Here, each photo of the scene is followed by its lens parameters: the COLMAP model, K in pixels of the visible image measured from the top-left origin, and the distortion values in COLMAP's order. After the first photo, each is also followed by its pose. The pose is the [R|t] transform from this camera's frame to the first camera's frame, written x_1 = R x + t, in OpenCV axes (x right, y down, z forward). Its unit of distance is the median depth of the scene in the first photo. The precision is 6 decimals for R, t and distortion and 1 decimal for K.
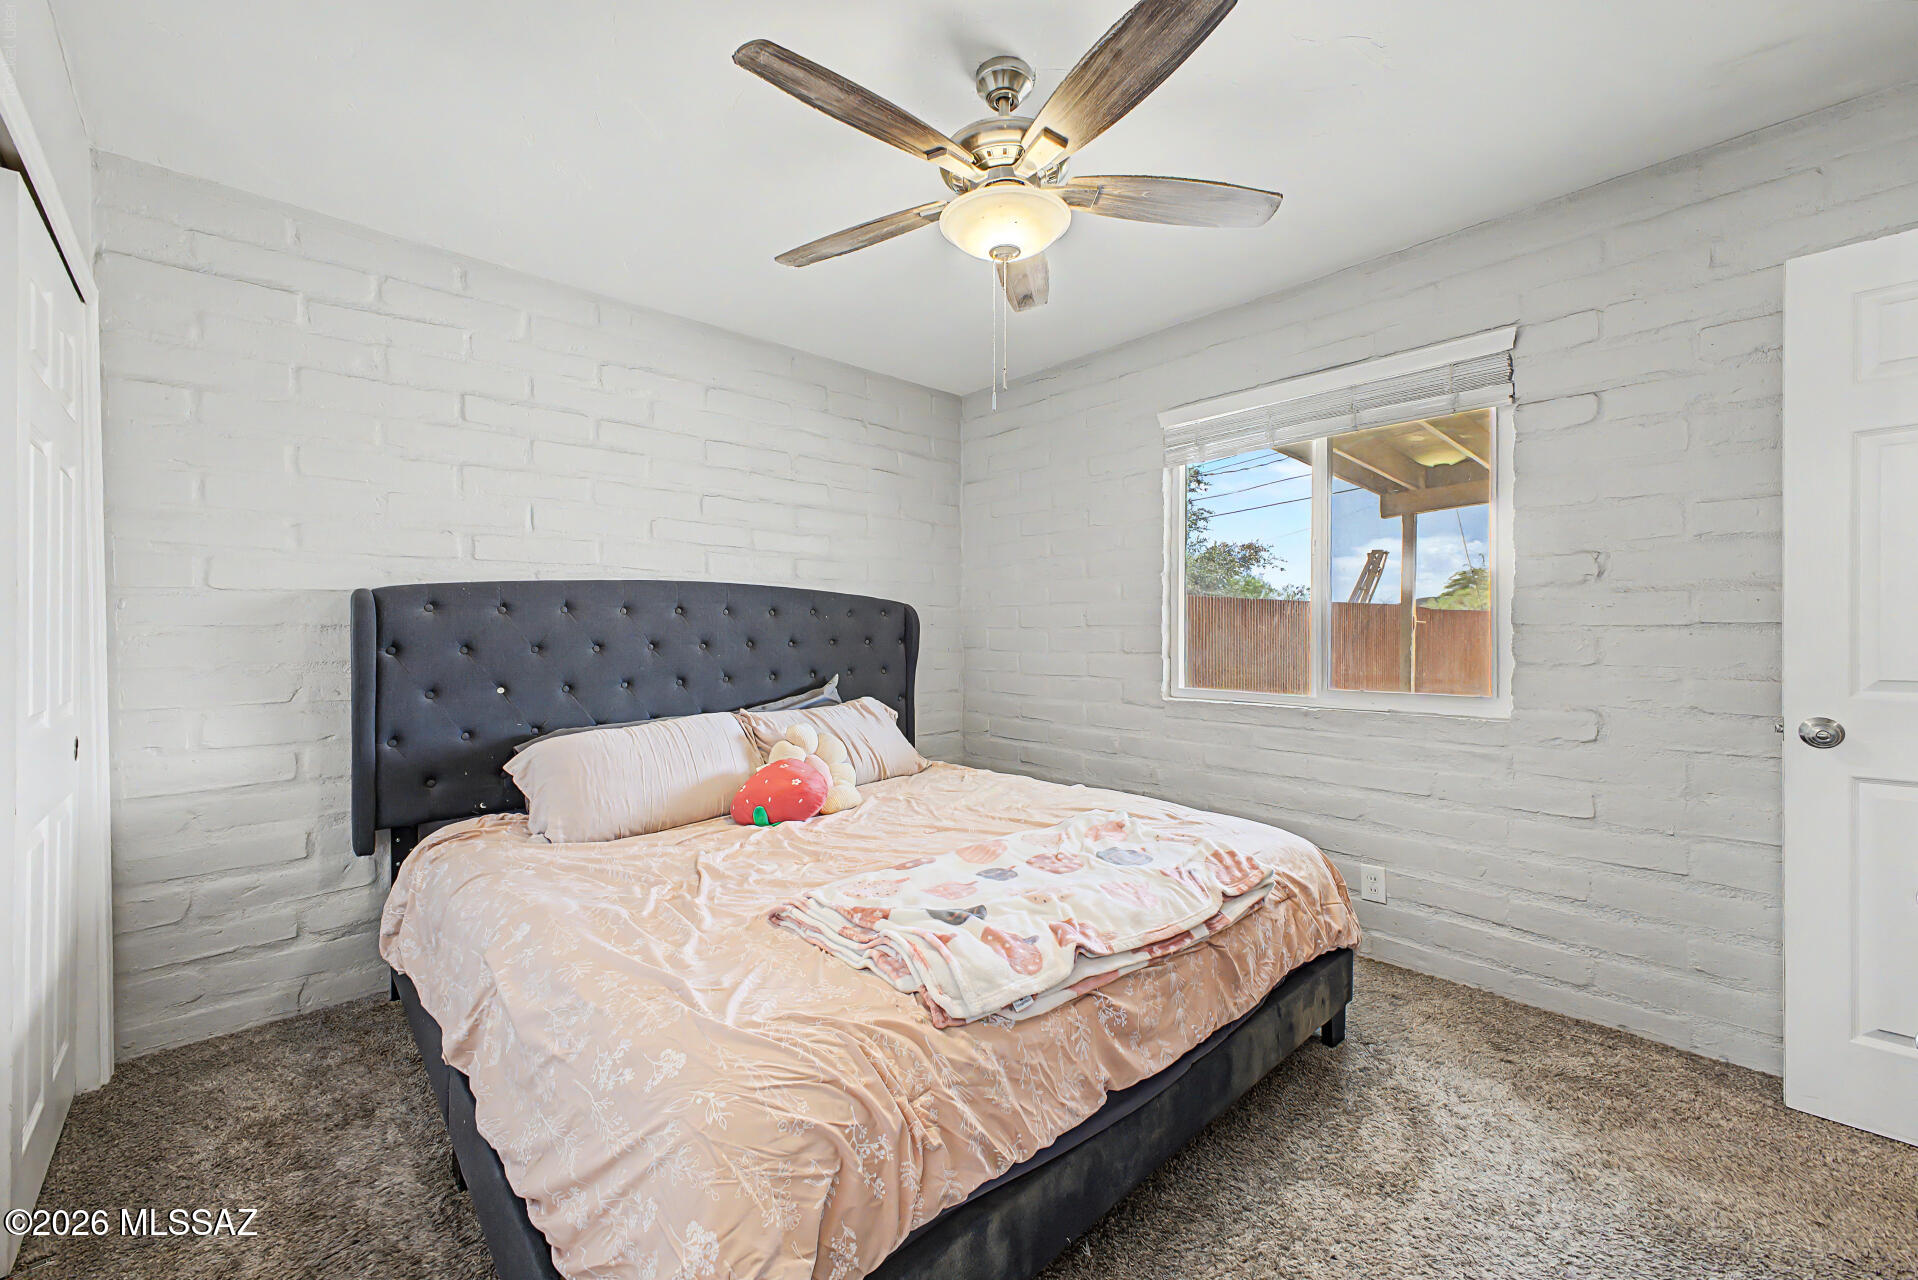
lens RADIAL K [[767.6, 0, 955.0], [0, 767.6, 629.3], [0, 0, 1]] dist [0.001745, 0.000180]
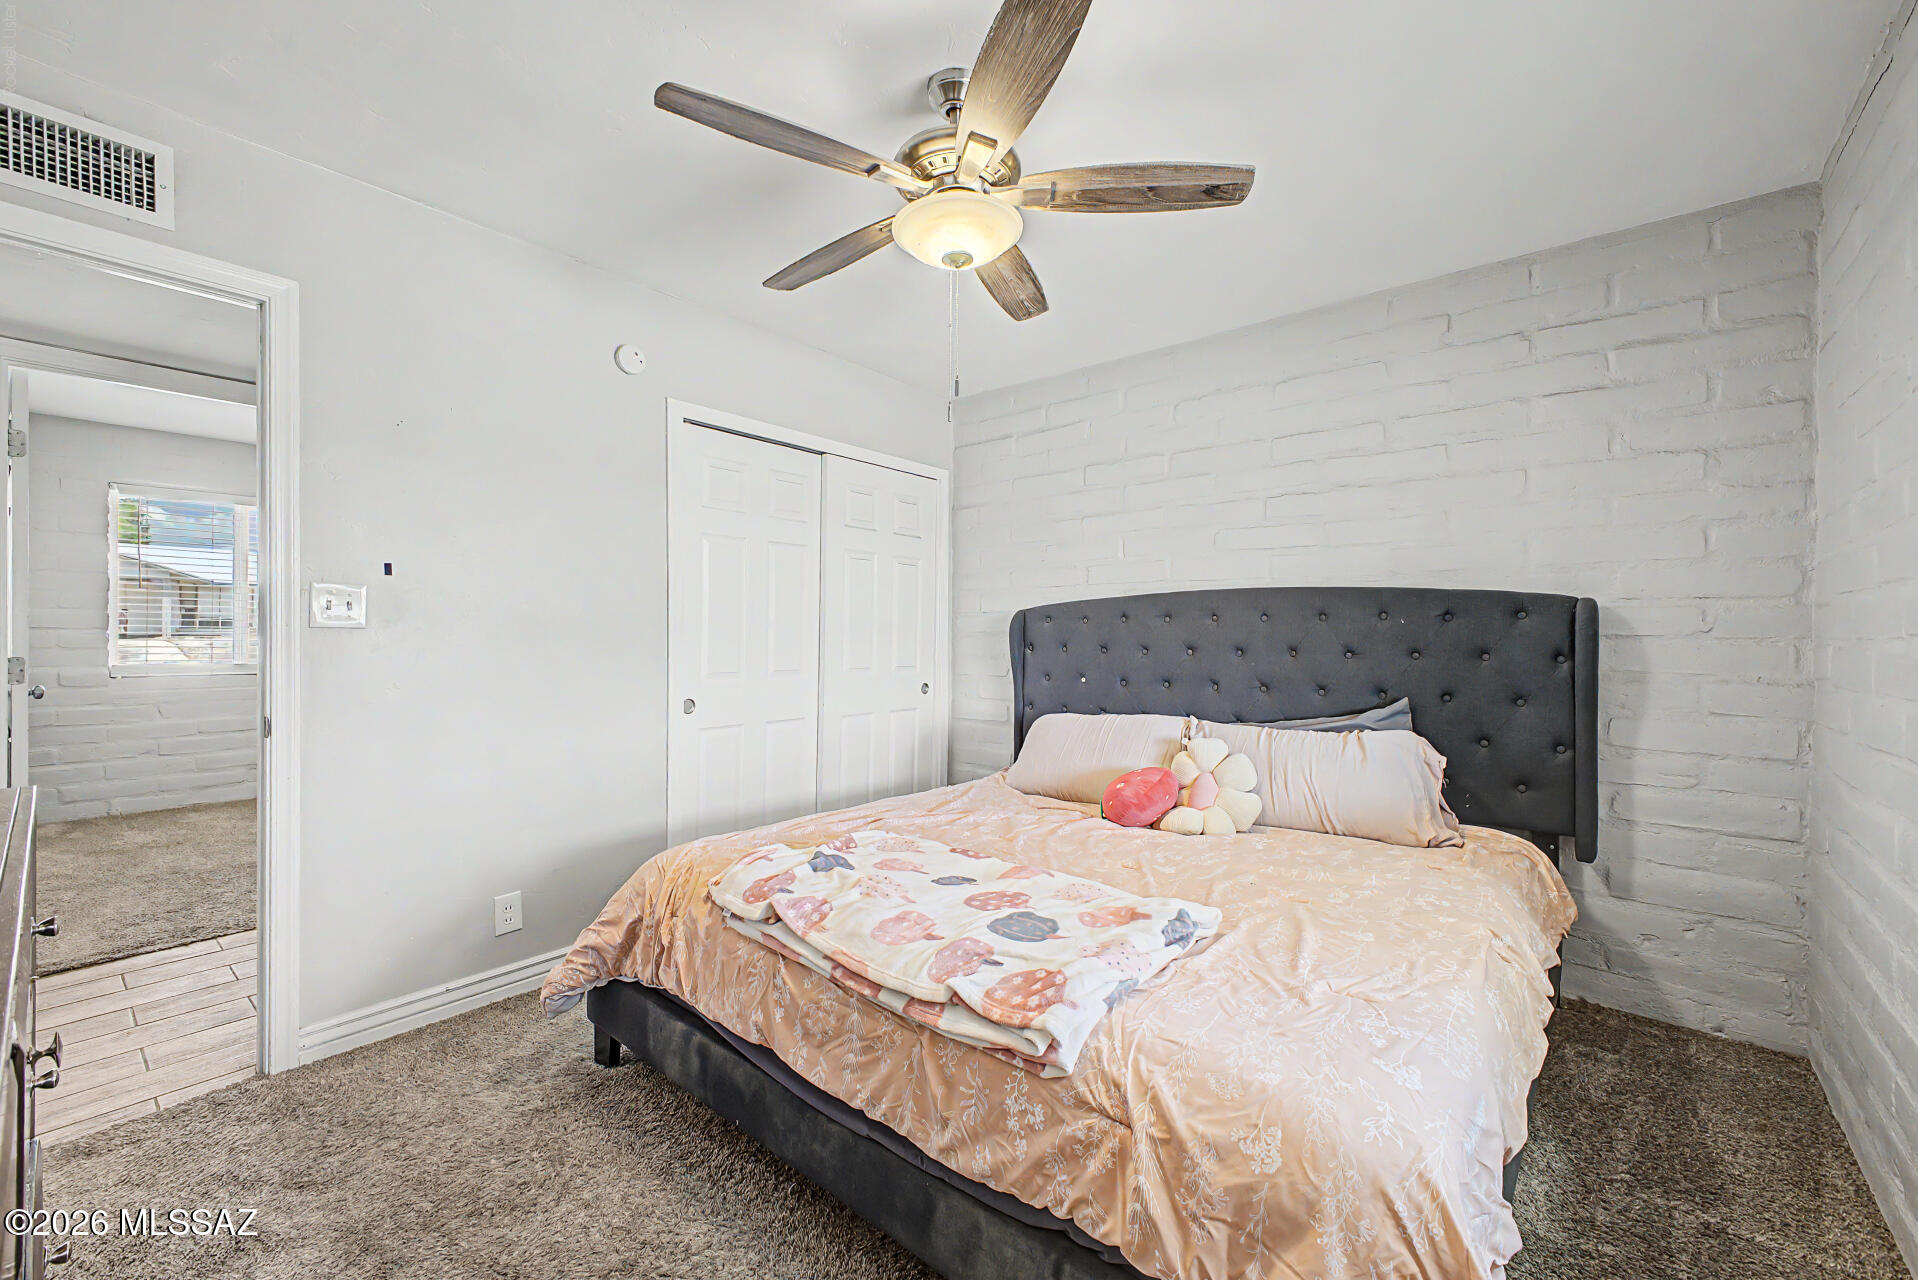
lens RADIAL K [[767.6, 0, 955.0], [0, 767.6, 629.3], [0, 0, 1]] dist [0.001745, 0.000180]
pose [[0.118991, -0.004105, -0.992887, 1.003561], [-0.001175, 0.999990, -0.004275, -0.005860], [0.992895, 0.001675, 0.118985, 0.835443]]
